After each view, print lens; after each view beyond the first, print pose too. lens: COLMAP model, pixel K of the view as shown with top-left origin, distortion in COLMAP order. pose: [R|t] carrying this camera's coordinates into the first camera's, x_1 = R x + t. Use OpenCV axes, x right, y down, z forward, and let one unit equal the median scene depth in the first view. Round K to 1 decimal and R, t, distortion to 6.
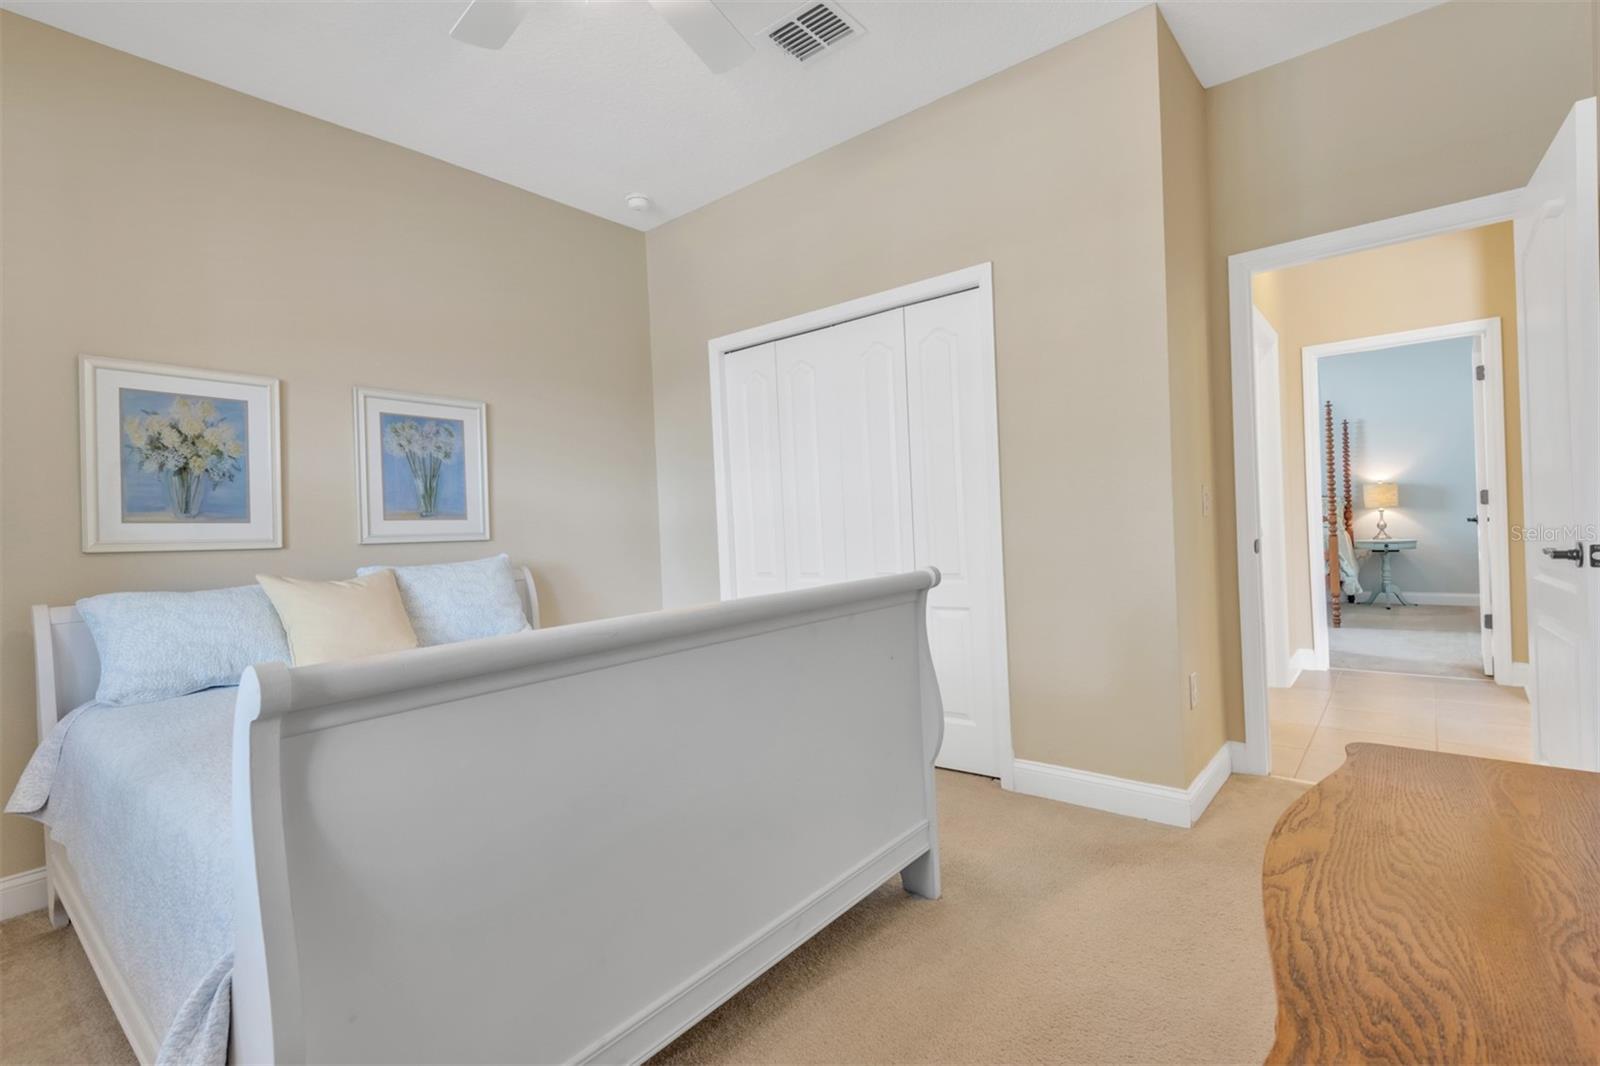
lens RADIAL K [[747.1, 0, 795.8], [0, 747.1, 525.0], [0, 0, 1]] dist [0.003244, 0.000448]
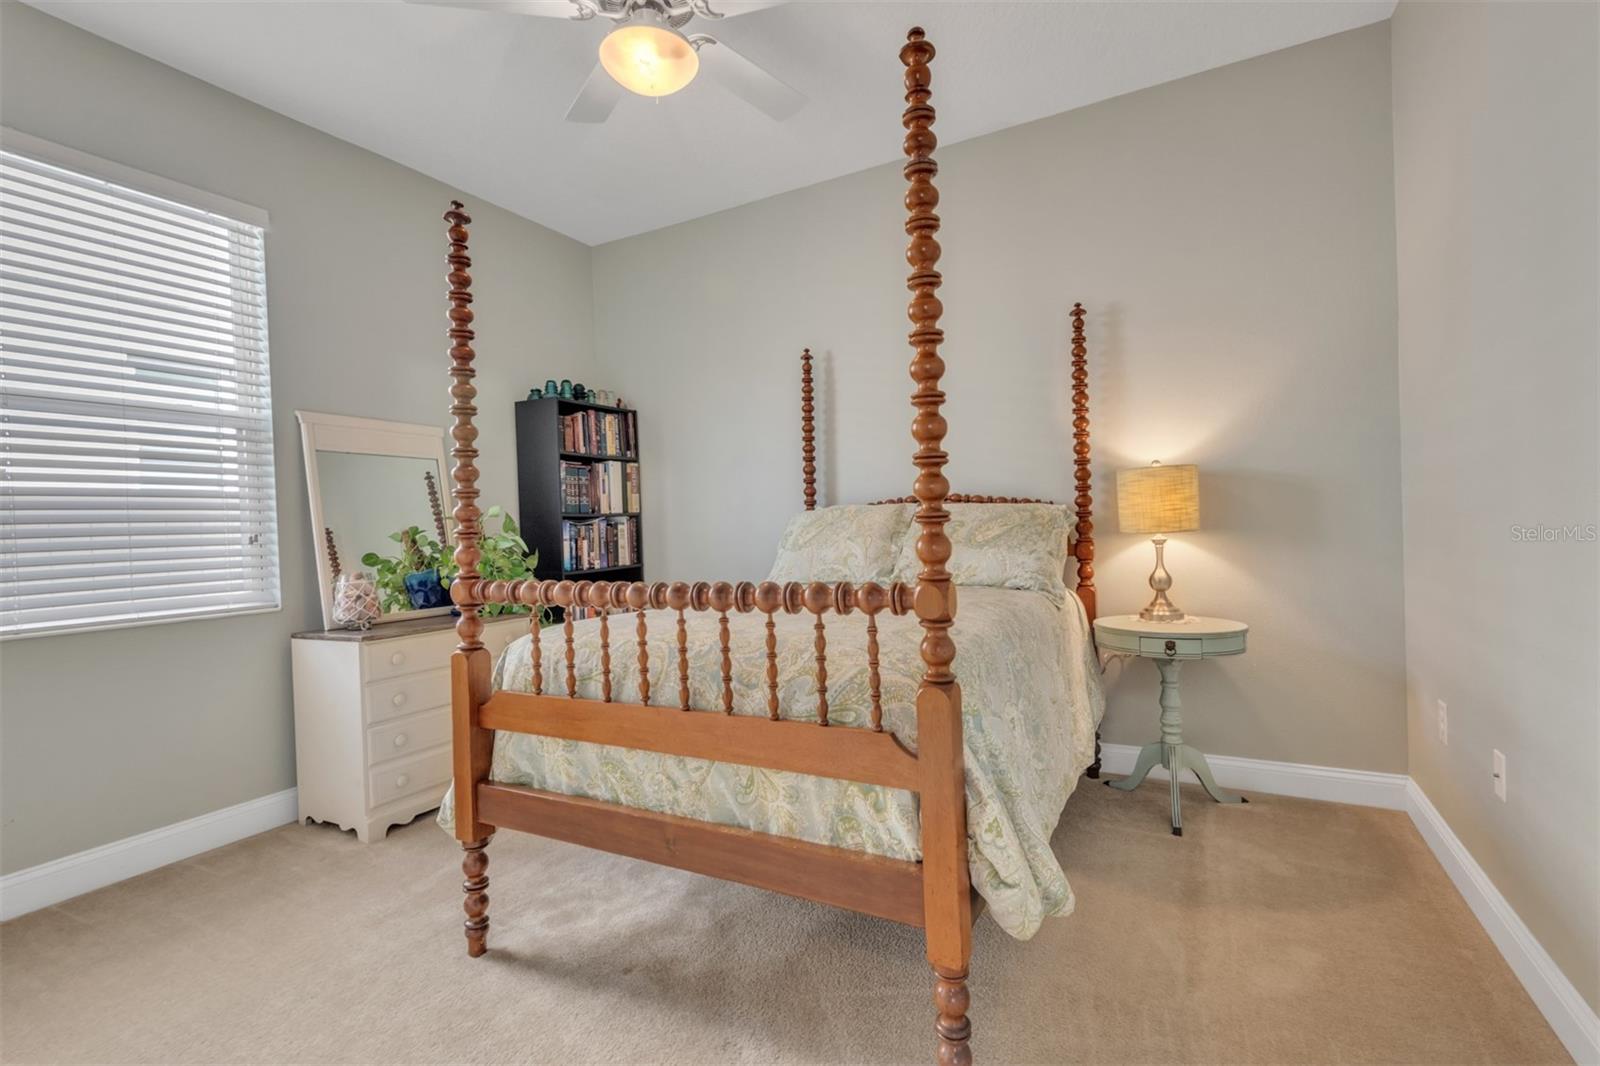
lens RADIAL K [[747.1, 0, 793.8], [0, 747.1, 533.4], [0, 0, 1]] dist [0.003244, 0.000448]
pose [[0.983153, -0.006536, 0.182665, 0.509865], [0.006245, 0.999978, 0.002167, -0.023229], [-0.182676, -0.000990, 0.983173, 0.635925]]
